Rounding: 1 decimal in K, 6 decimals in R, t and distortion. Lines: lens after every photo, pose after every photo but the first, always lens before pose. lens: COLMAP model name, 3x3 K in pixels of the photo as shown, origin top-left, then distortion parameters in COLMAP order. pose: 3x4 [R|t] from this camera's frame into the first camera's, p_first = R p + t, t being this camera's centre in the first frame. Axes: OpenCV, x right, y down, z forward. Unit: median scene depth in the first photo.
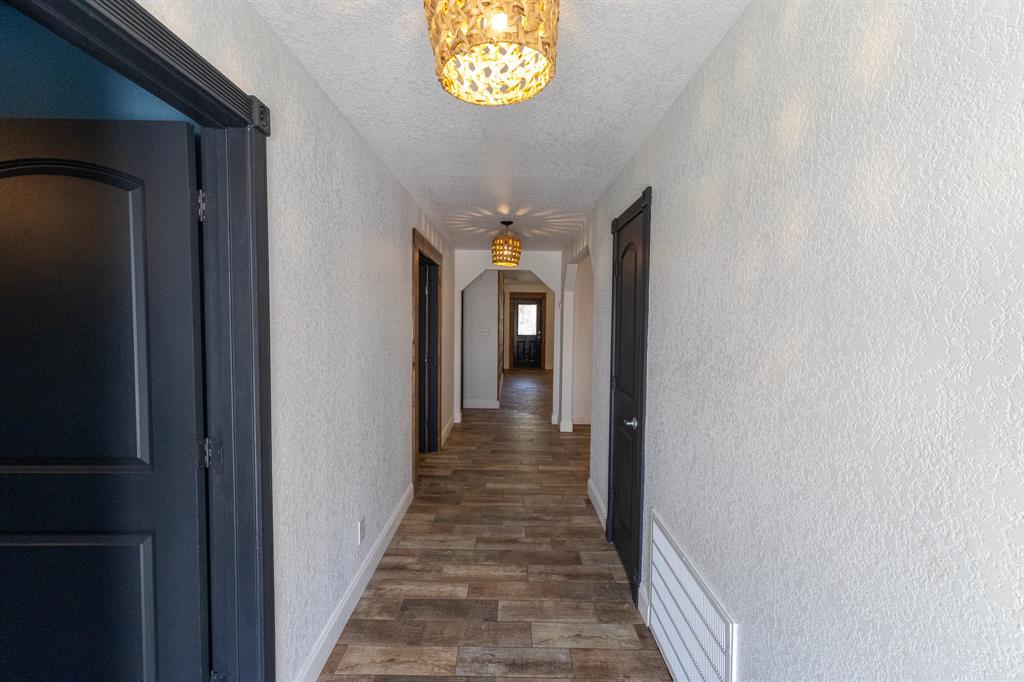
lens RADIAL K [[474.4, 0, 512.0], [0, 474.4, 341.0], [0, 0, 1]] dist [0.003959, 0.000163]
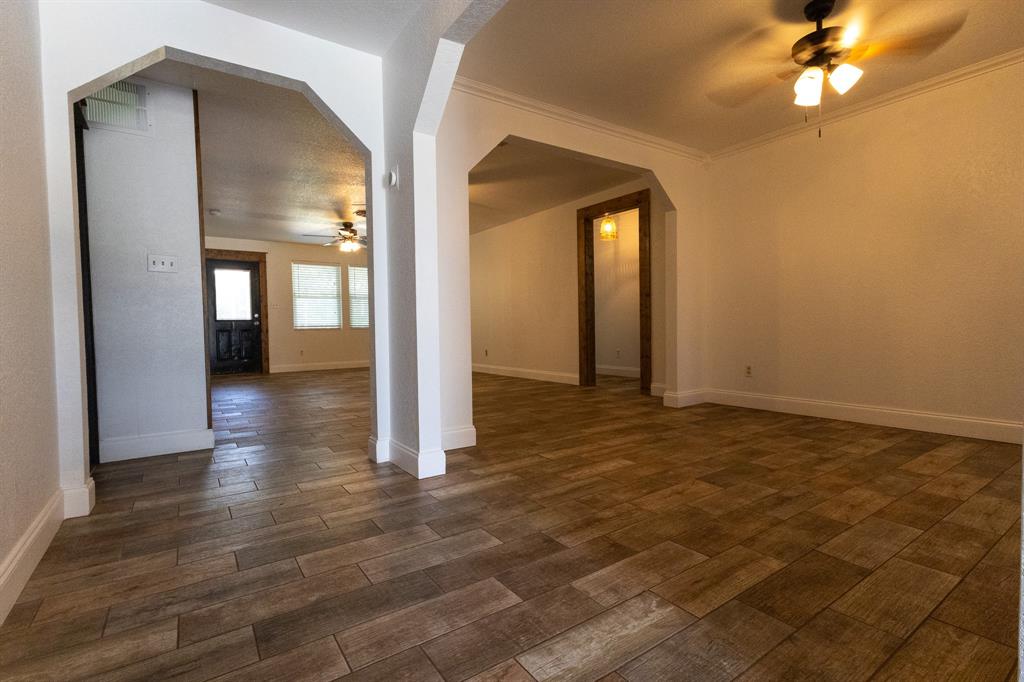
lens RADIAL K [[487.0, 0, 524.2], [0, 487.0, 341.2], [0, 0, 1]] dist [-0.002142, -0.000203]
pose [[0.815980, -0.038725, 0.576782, -0.039016], [0.049890, 0.998748, -0.003524, 0.053587], [-0.575923, 0.031652, 0.816891, 0.404784]]
